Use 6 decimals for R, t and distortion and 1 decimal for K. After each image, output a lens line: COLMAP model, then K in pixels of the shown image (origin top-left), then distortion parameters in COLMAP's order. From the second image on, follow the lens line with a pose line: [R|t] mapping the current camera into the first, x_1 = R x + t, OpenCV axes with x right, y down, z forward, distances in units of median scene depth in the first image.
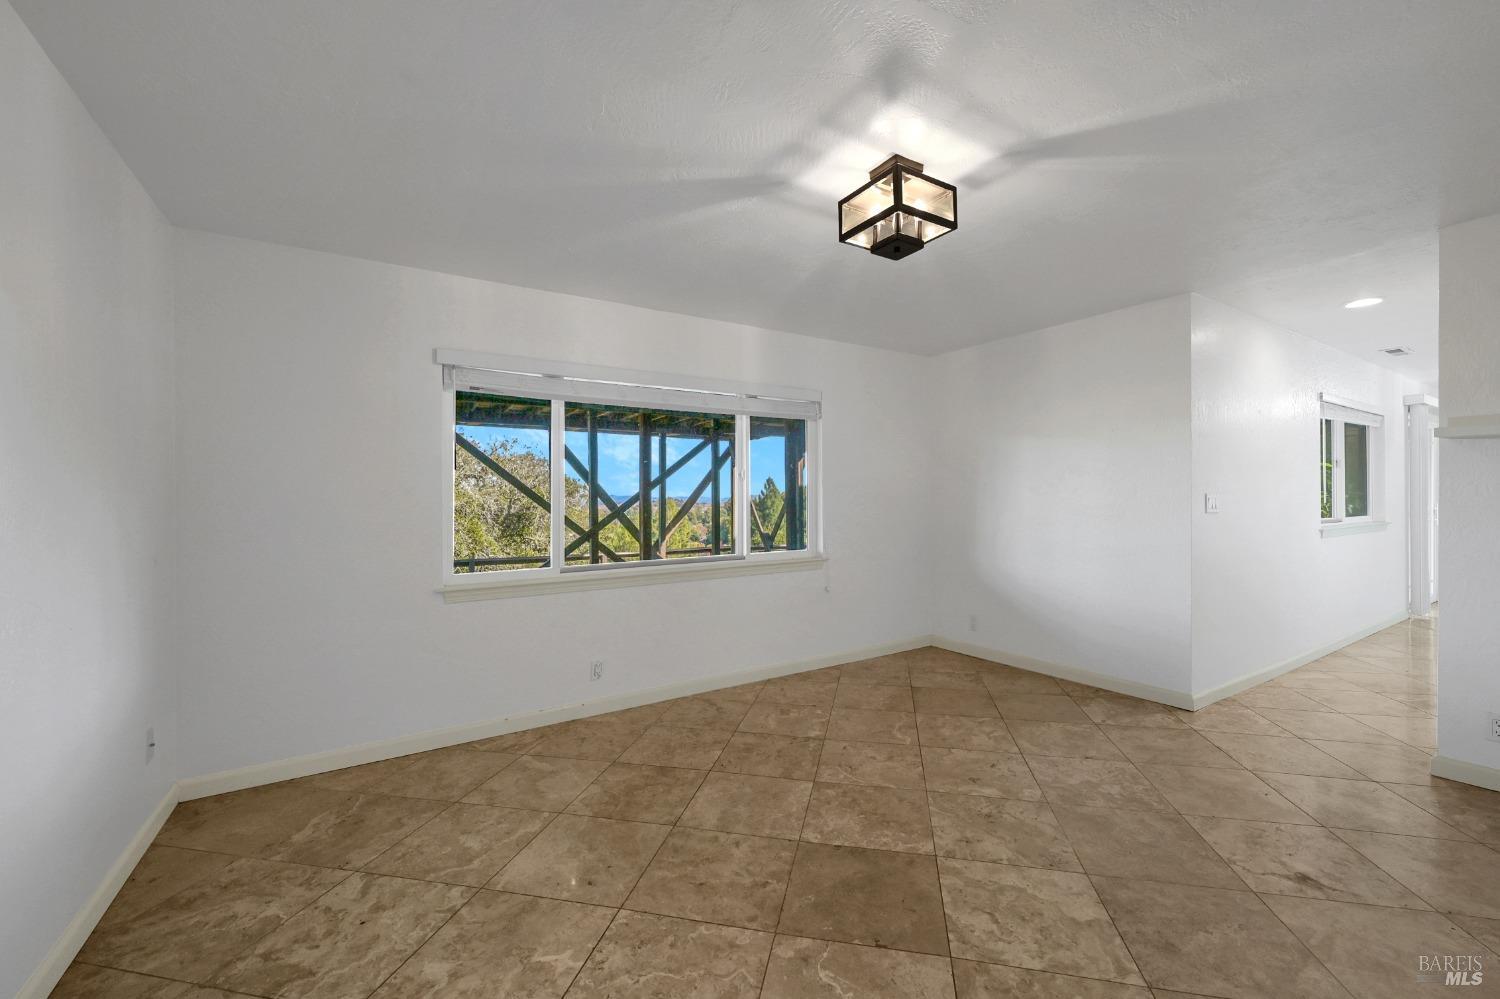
lens RADIAL K [[594.9, 0, 750.0], [0, 594.9, 499.5], [0, 0, 1]] dist [-0.002170, -0.000160]
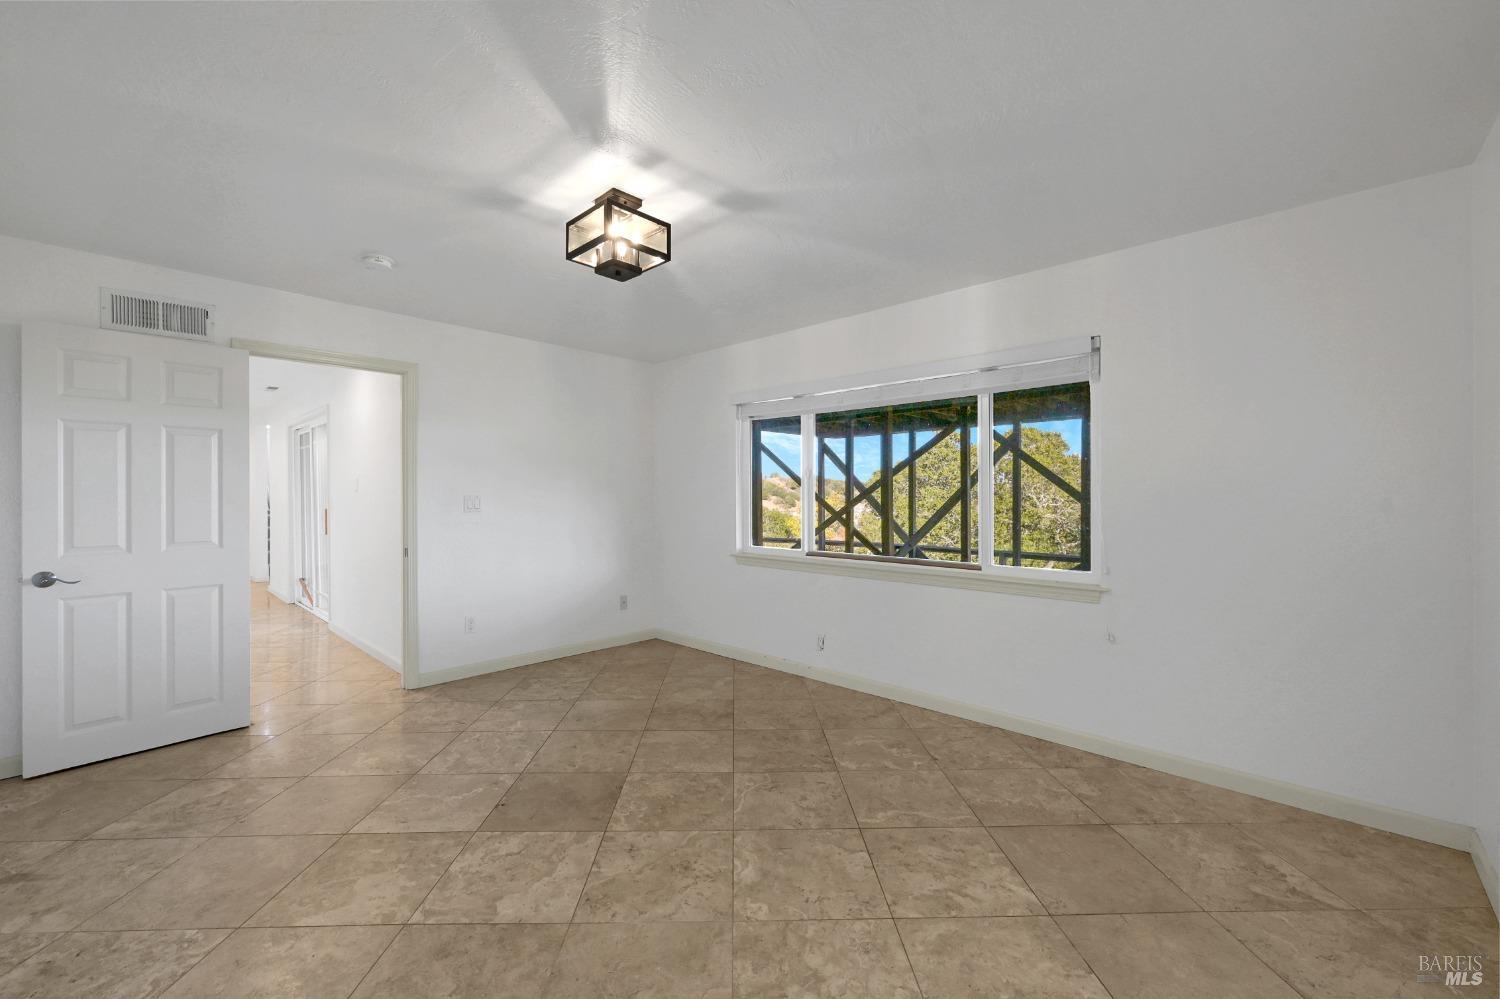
lens RADIAL K [[597.5, 0, 750.8], [0, 597.5, 488.9], [0, 0, 1]] dist [-0.001129, -0.000049]
pose [[0.250444, 0.001206, -0.968130, 1.011203], [-0.005271, 0.999986, -0.000118, -0.013553], [0.968117, 0.005132, 0.250447, 0.698602]]
